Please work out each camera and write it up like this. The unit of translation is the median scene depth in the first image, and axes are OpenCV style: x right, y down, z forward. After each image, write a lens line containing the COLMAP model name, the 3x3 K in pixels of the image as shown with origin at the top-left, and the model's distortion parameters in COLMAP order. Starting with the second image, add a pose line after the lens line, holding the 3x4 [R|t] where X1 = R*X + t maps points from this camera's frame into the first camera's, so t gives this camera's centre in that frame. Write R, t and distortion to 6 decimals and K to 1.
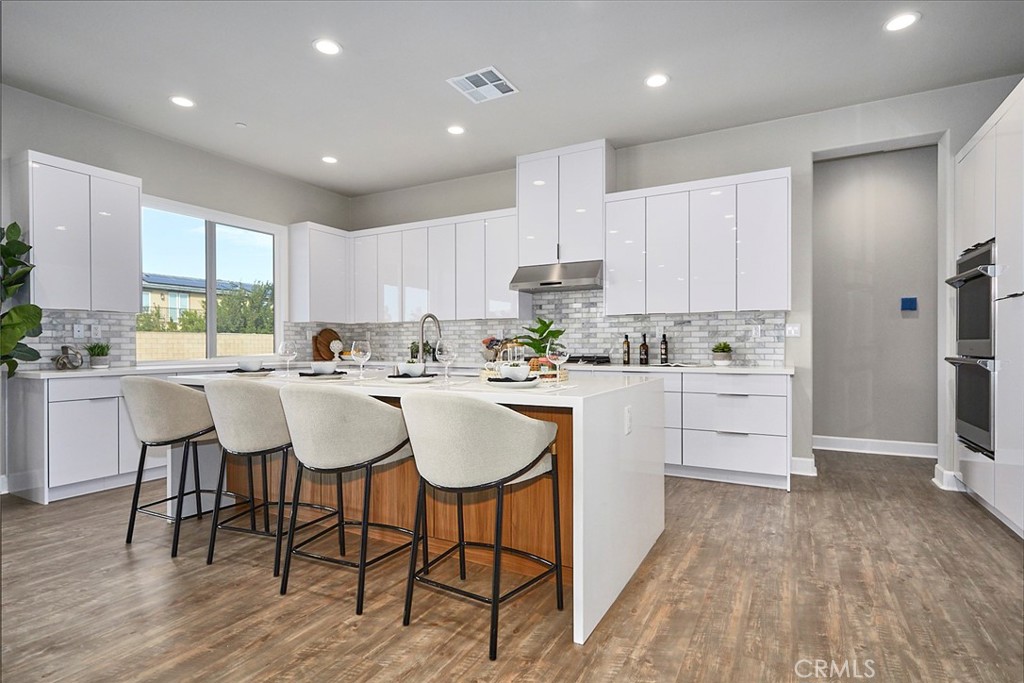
lens RADIAL K [[506.1, 0, 514.8], [0, 506.1, 344.5], [0, 0, 1]] dist [0.004503, -0.001664]
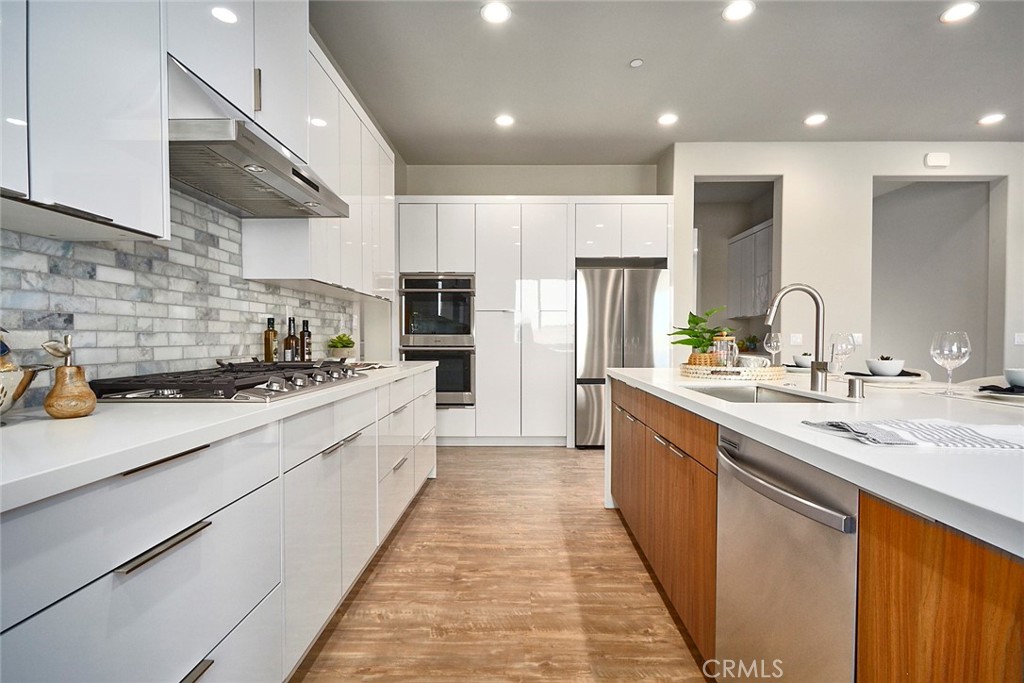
lens RADIAL K [[506.1, 0, 520.4], [0, 506.1, 346.3], [0, 0, 1]] dist [0.004503, -0.001664]
pose [[-0.480293, -0.014807, 0.876983, -0.358621], [-0.004213, 0.999885, 0.014575, 0.001279], [-0.877098, 0.003305, -0.480300, 1.052047]]
